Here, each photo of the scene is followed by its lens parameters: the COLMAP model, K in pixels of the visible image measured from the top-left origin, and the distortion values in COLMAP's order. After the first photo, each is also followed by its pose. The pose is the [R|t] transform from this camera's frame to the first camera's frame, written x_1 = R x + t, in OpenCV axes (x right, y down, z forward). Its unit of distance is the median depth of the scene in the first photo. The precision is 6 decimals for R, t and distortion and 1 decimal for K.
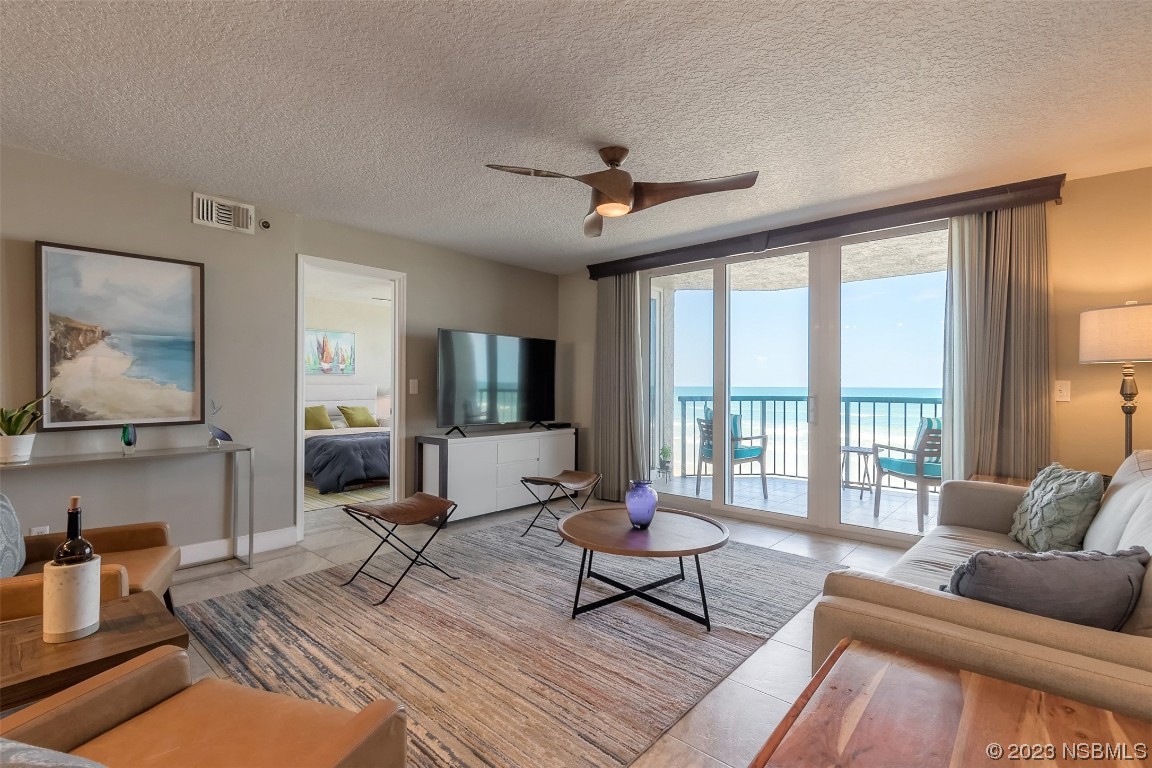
lens RADIAL K [[537.0, 0, 575.9], [0, 537.0, 388.5], [0, 0, 1]] dist [-0.000075, 0.000011]
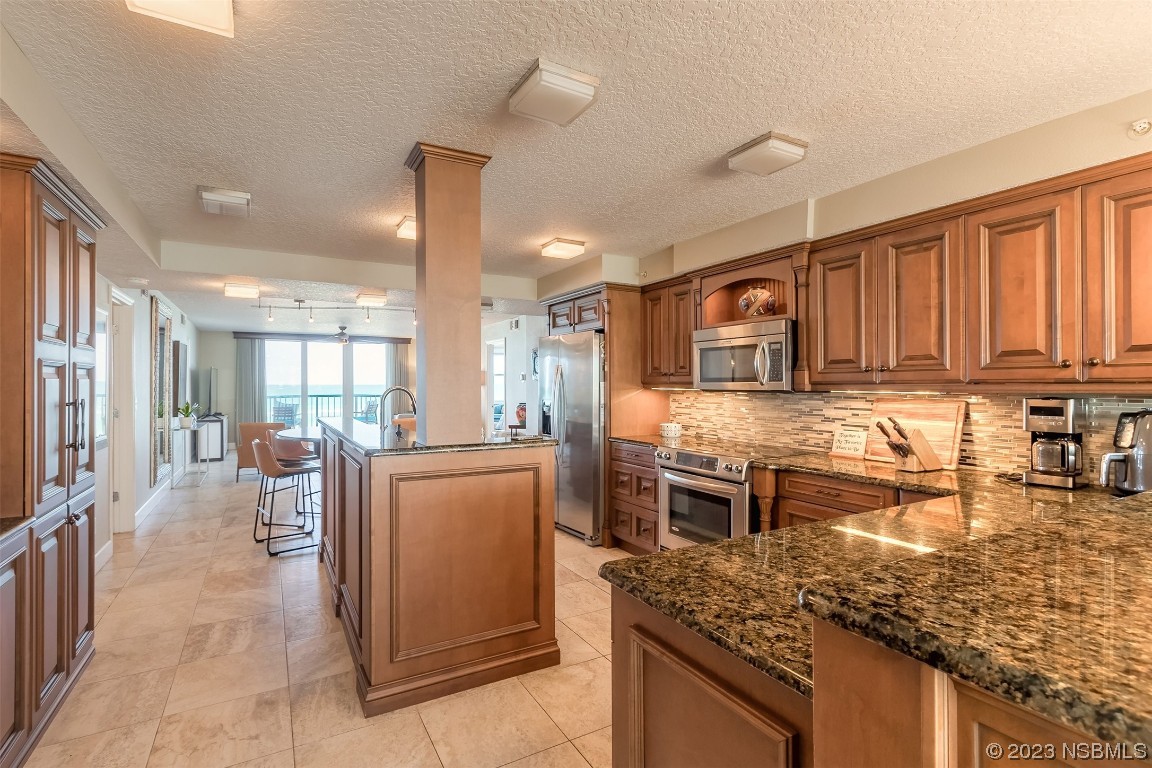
lens RADIAL K [[532.2, 0, 572.8], [0, 532.2, 381.9], [0, 0, 1]] dist [0.000957, 0.000100]
pose [[0.315255, 0.000051, 0.949007, -1.833186], [0.007284, 0.999970, -0.002474, -0.037589], [-0.948979, 0.007692, 0.315246, -1.026671]]
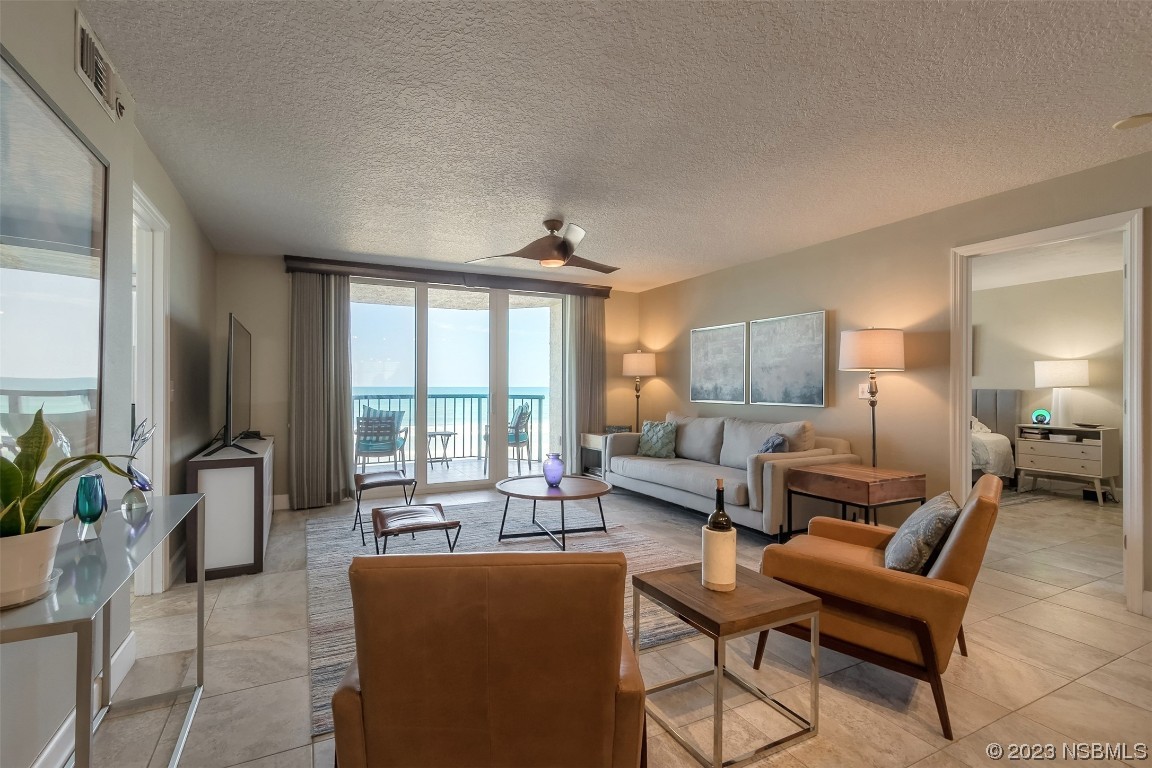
lens RADIAL K [[515.8, 0, 568.6], [0, 515.8, 382.9], [0, 0, 1]] dist [0.000721, -0.000093]
pose [[0.364875, 0.002688, 0.931053, -0.772408], [0.003647, 0.999984, -0.004316, -0.008378], [-0.931049, 0.004971, 0.364860, 0.303374]]
